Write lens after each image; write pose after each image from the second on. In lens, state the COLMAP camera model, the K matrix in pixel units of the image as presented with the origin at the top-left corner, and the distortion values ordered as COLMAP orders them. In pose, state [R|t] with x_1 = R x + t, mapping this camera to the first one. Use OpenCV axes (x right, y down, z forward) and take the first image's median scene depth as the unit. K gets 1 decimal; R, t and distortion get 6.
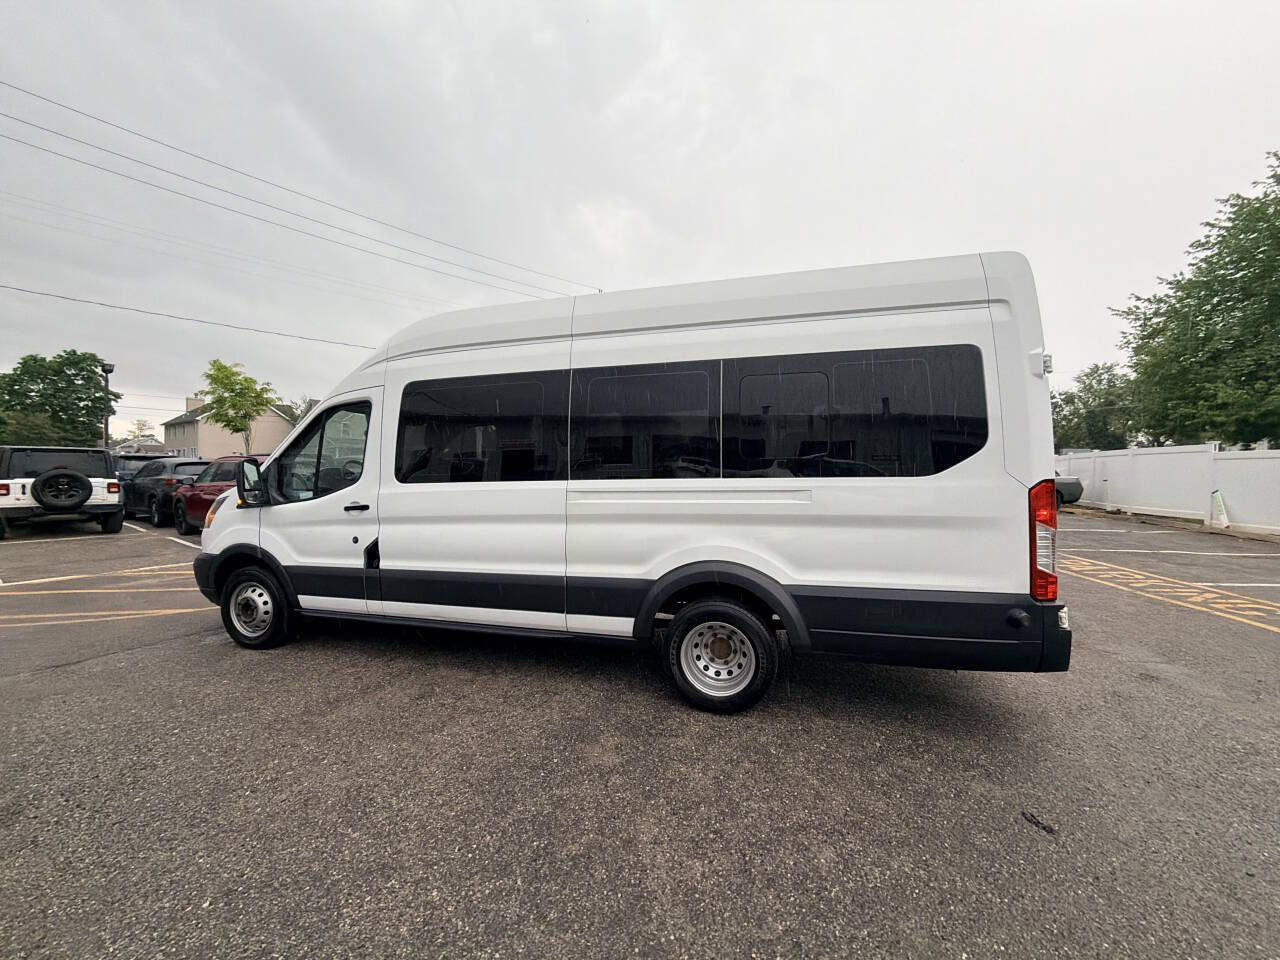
lens RADIAL K [[508.4, 0, 636.0], [0, 508.4, 479.3], [0, 0, 1]] dist [-0.000336, 0.000279]
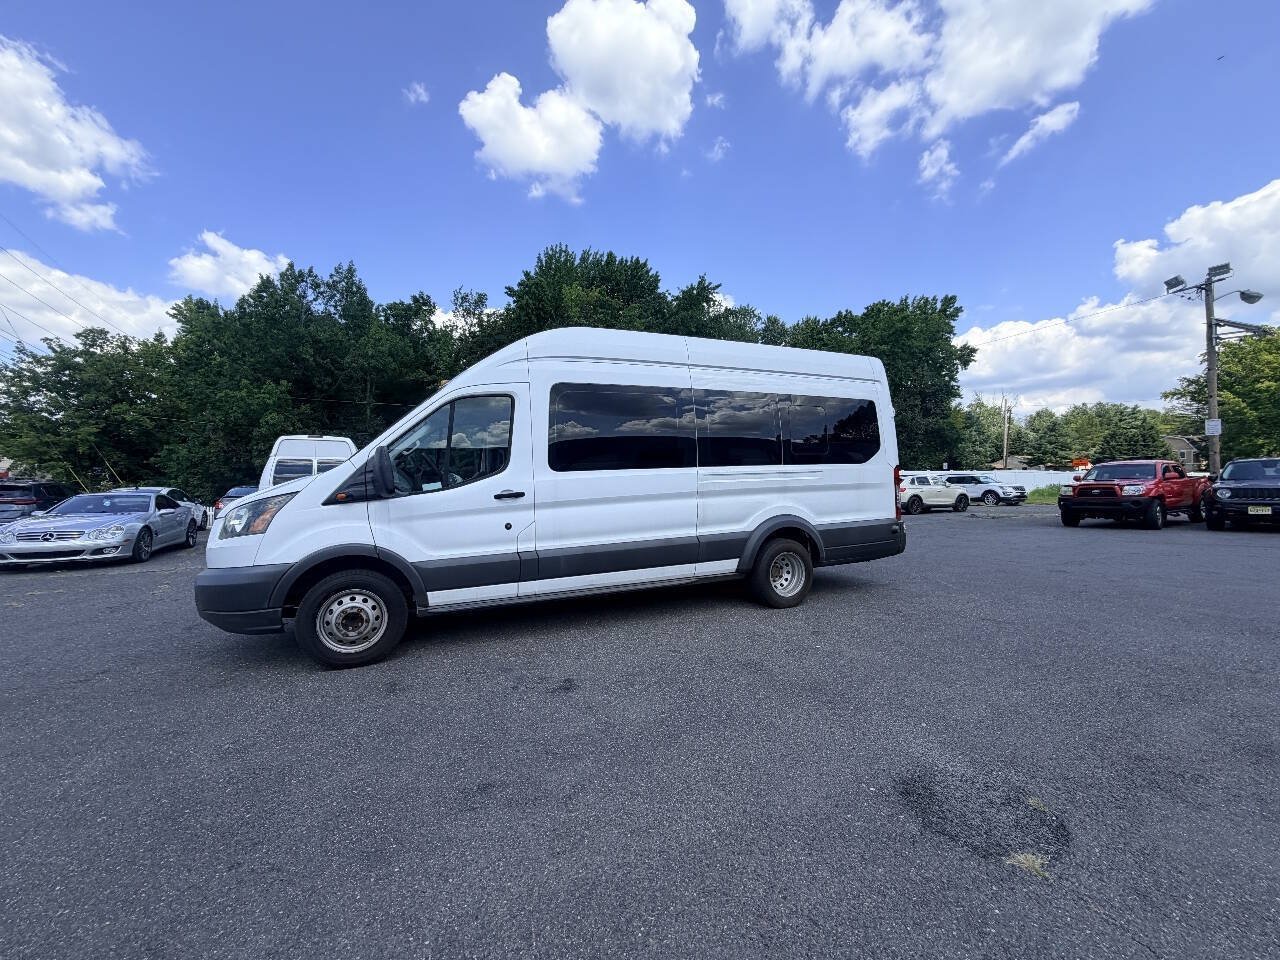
lens RADIAL K [[510.3, 0, 636.2], [0, 510.3, 486.2], [0, 0, 1]] dist [0.001549, -0.000156]
pose [[0.769345, -0.014884, 0.638661, -1.035018], [0.030161, 0.999460, -0.013040, 0.058769], [-0.638122, 0.029295, 0.769378, 0.019769]]
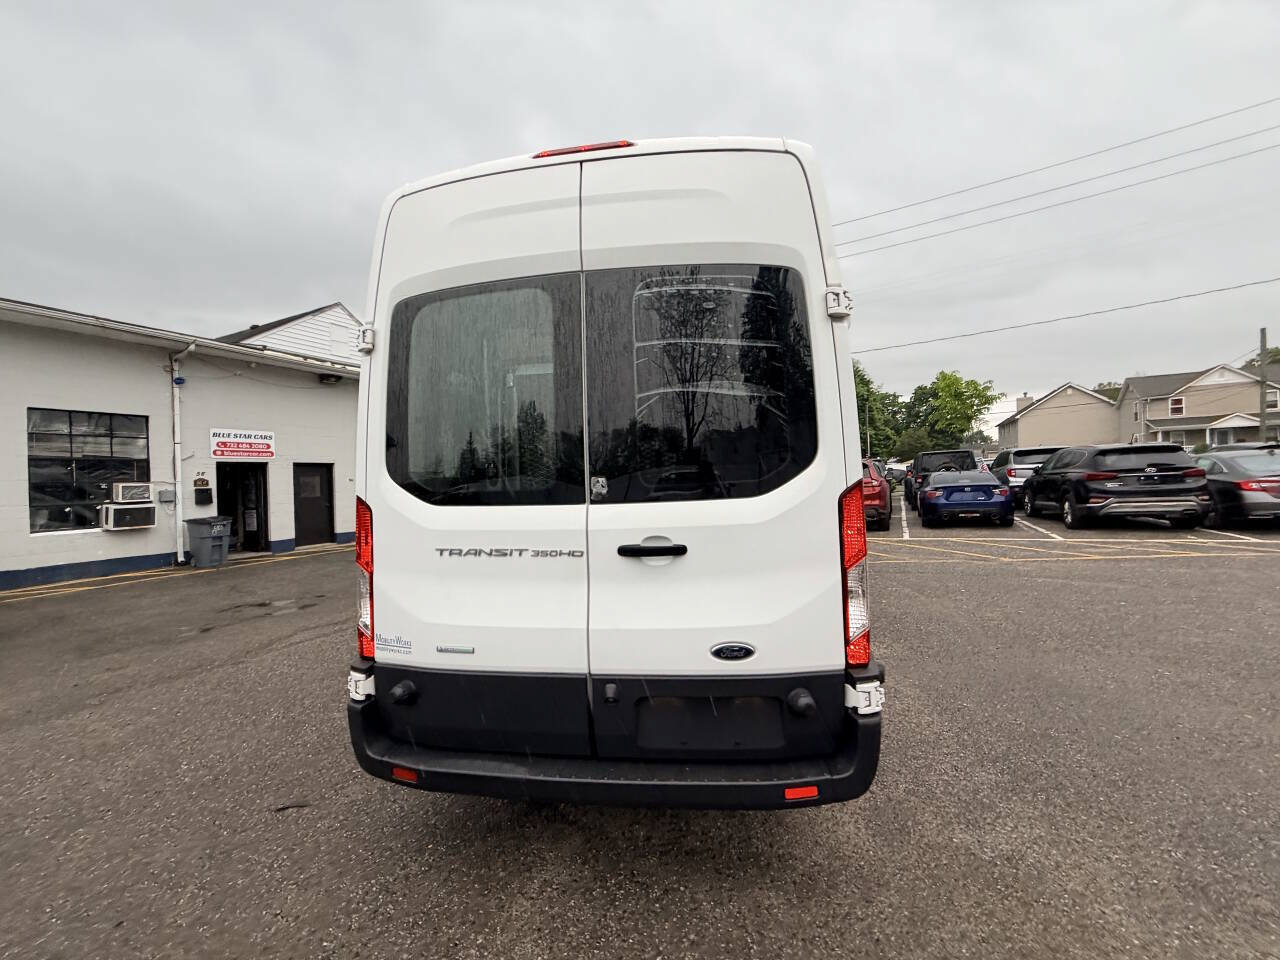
lens RADIAL K [[511.0, 0, 644.4], [0, 511.0, 479.6], [0, 0, 1]] dist [-0.001275, 0.000372]
pose [[0.146214, -0.007592, -0.989224, 1.158616], [0.020947, 0.999770, -0.004576, -0.007323], [0.989031, -0.020052, 0.146339, 0.965305]]
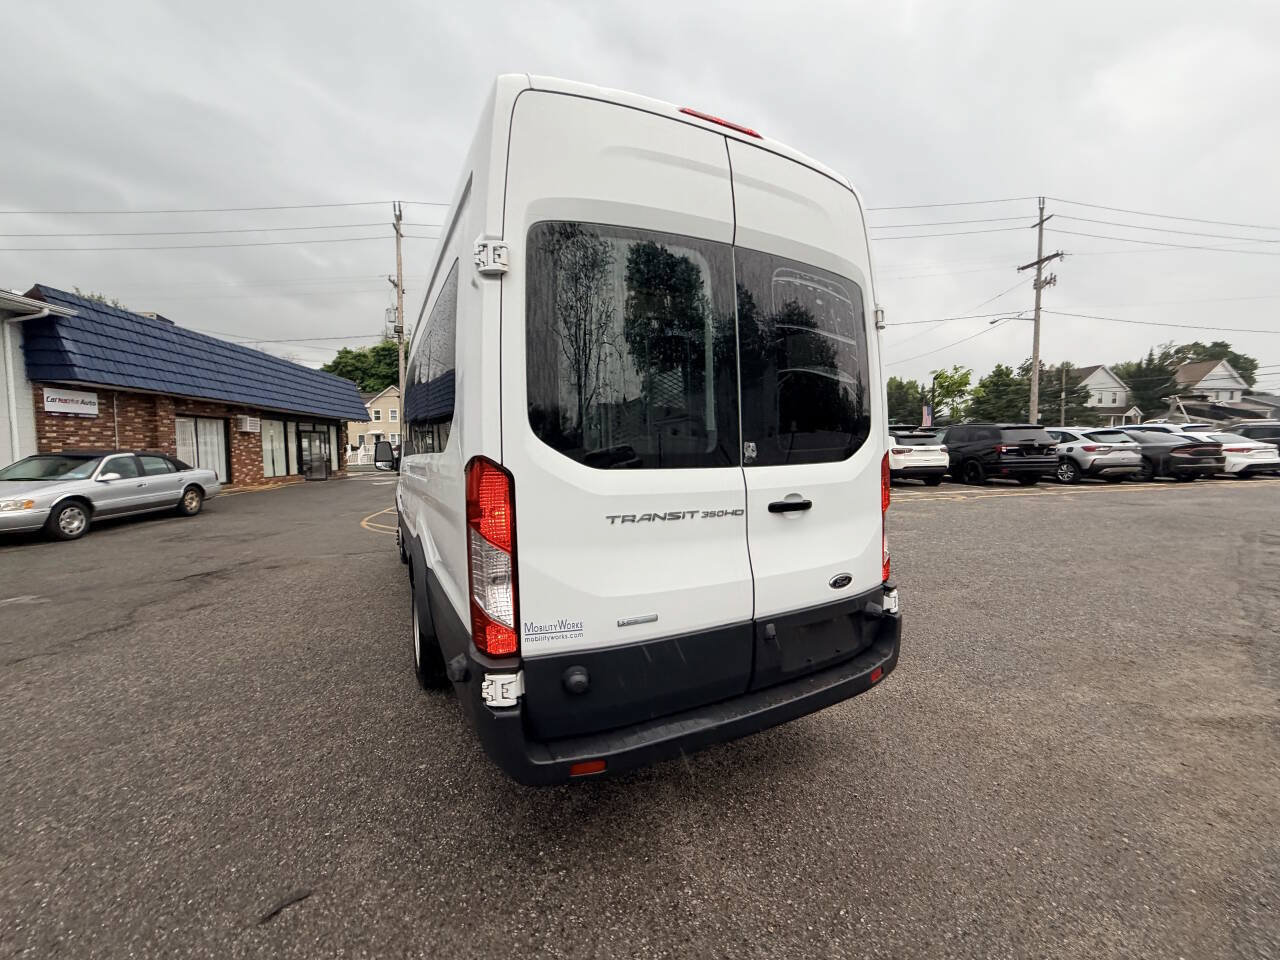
lens RADIAL K [[507.2, 0, 637.8], [0, 507.2, 479.2], [0, 0, 1]] dist [0.000804, -0.000280]
pose [[0.688982, 0.034897, -0.723938, 0.957214], [0.004035, 0.998640, 0.051979, -0.001707], [0.724767, -0.038734, 0.687905, 0.502399]]
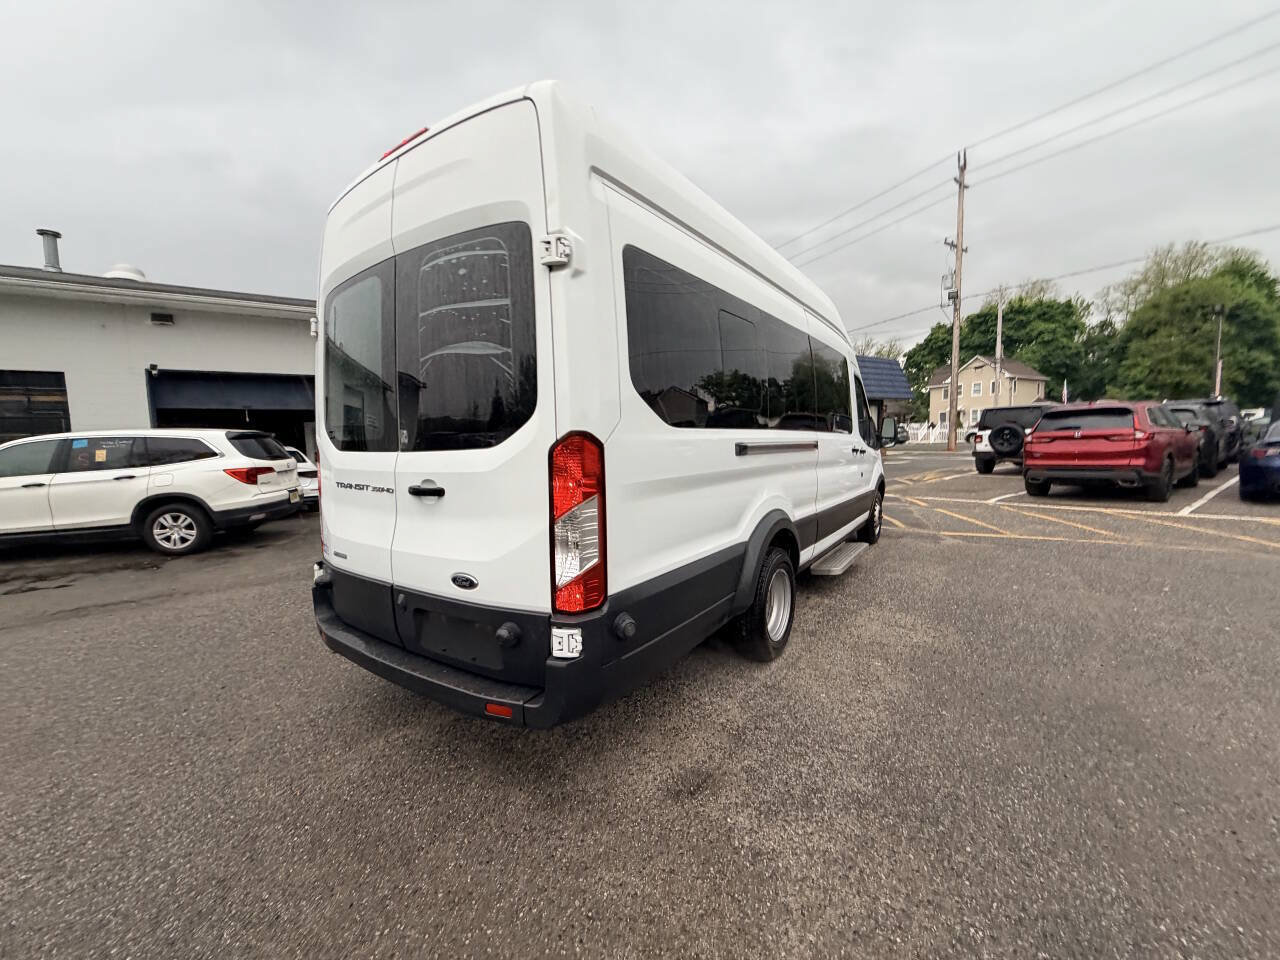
lens RADIAL K [[513.2, 0, 637.9], [0, 513.2, 480.3], [0, 0, 1]] dist [0.003489, 0.000285]
pose [[-0.328279, 0.084190, -0.940821, 1.148012], [0.016086, 0.996374, 0.083548, 0.001072], [0.944444, 0.012293, -0.328443, 1.495155]]
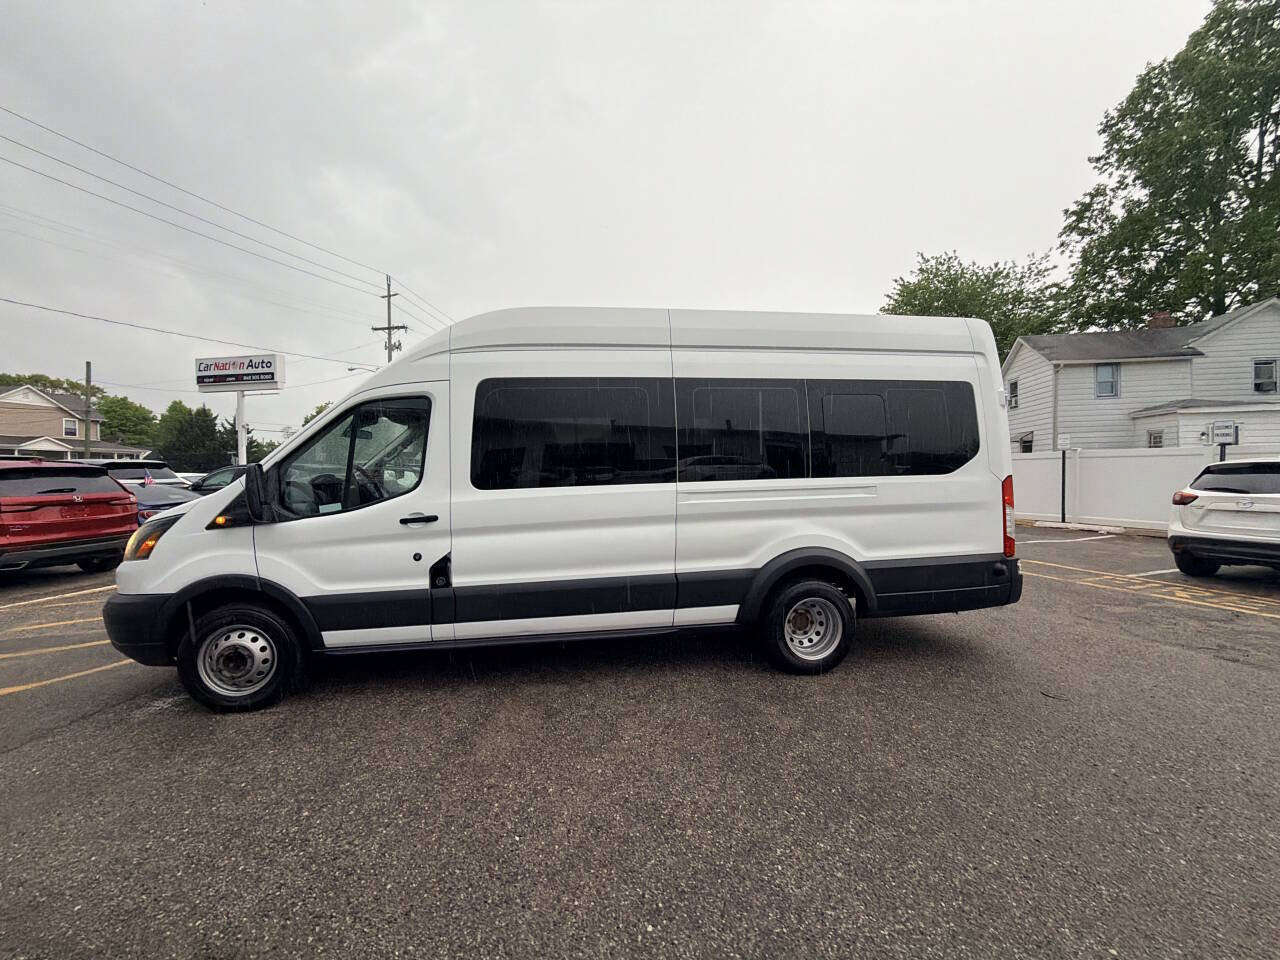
lens RADIAL K [[506.9, 0, 635.7], [0, 506.9, 480.3], [0, 0, 1]] dist [0.000504, 0.000050]
pose [[0.911910, -0.016357, 0.410063, -0.572538], [0.019107, 0.999814, -0.002609, -0.001890], [-0.409944, 0.010215, 0.912053, 0.061228]]
